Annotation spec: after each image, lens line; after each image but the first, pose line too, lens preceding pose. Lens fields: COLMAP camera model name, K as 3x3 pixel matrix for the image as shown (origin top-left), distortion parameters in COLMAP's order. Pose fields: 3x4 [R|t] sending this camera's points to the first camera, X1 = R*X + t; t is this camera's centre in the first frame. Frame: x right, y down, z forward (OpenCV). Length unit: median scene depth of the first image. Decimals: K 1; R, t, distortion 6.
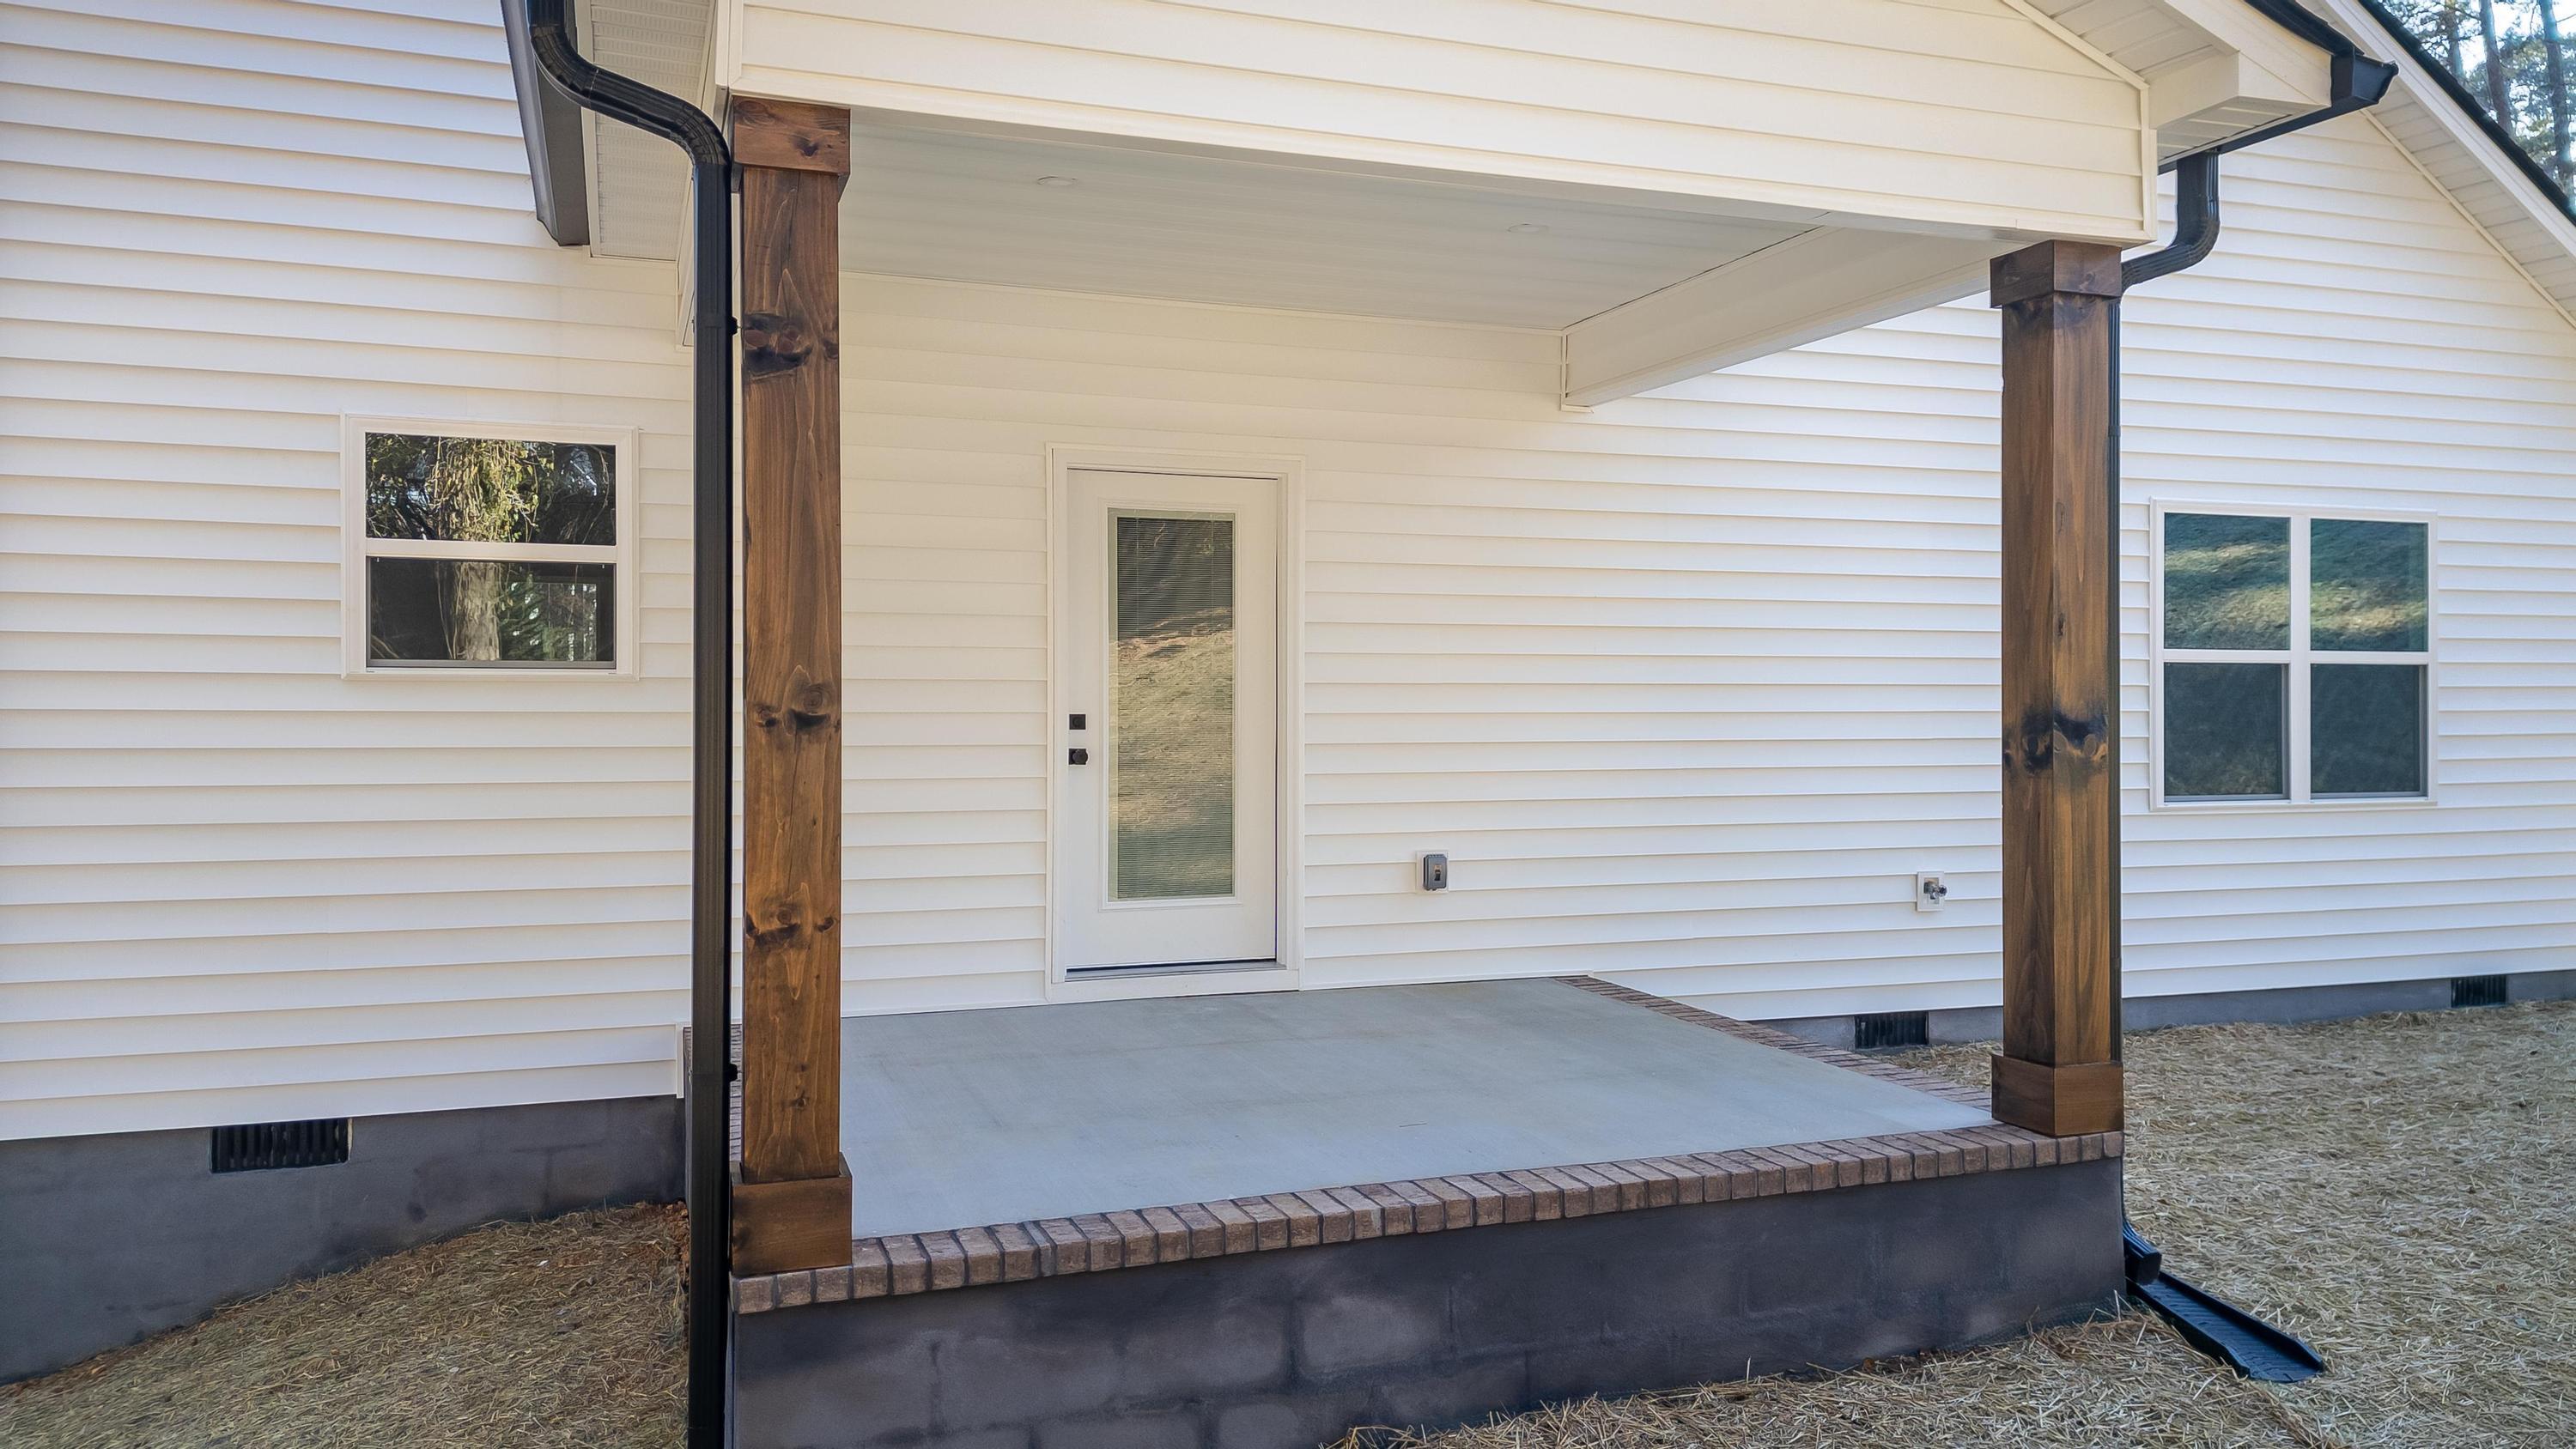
lens RADIAL K [[1804.6, 0, 1288.2], [0, 1804.6, 680.7], [0, 0, 1]] dist [0.011142, -0.000123]
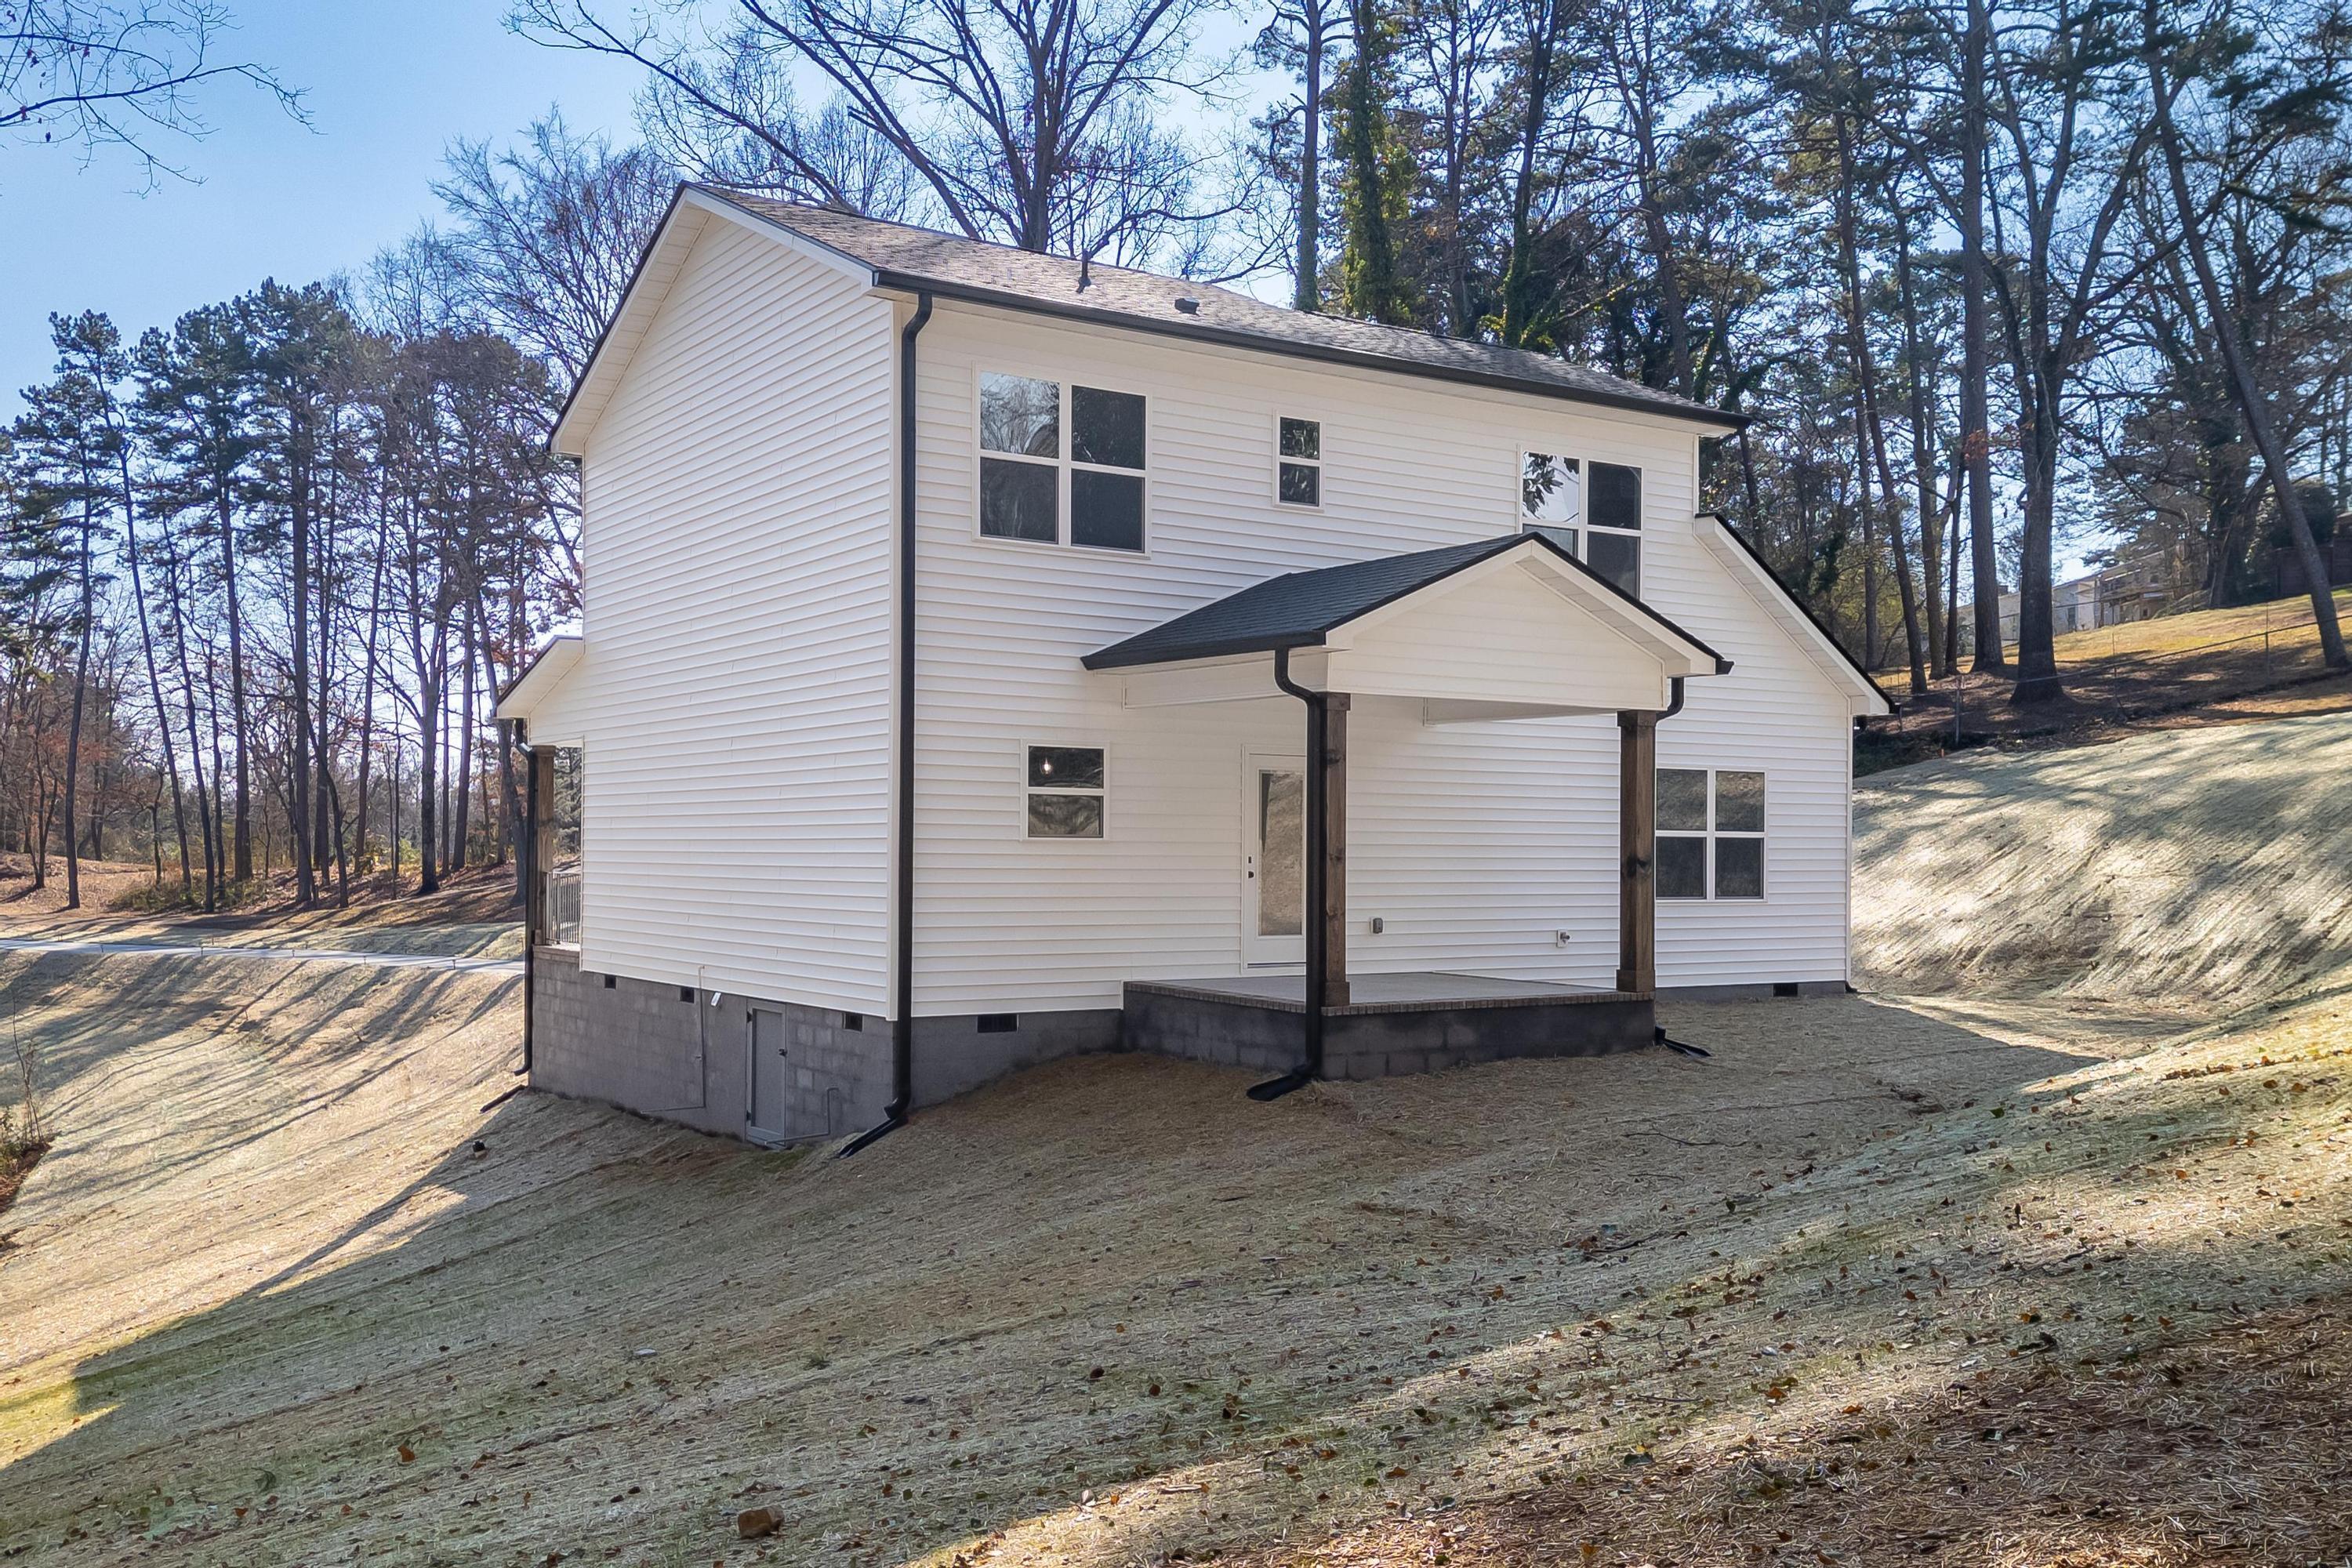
lens RADIAL K [[2231.9, 0, 1176.0], [0, 2231.9, 784.0], [0, 0, 1]] dist [-0.001494, -0.000108]
pose [[0.964850, 0.014986, 0.262373, -0.966421], [-0.010799, 0.999790, -0.017394, -0.025208], [-0.262578, 0.013950, 0.964810, -1.790449]]
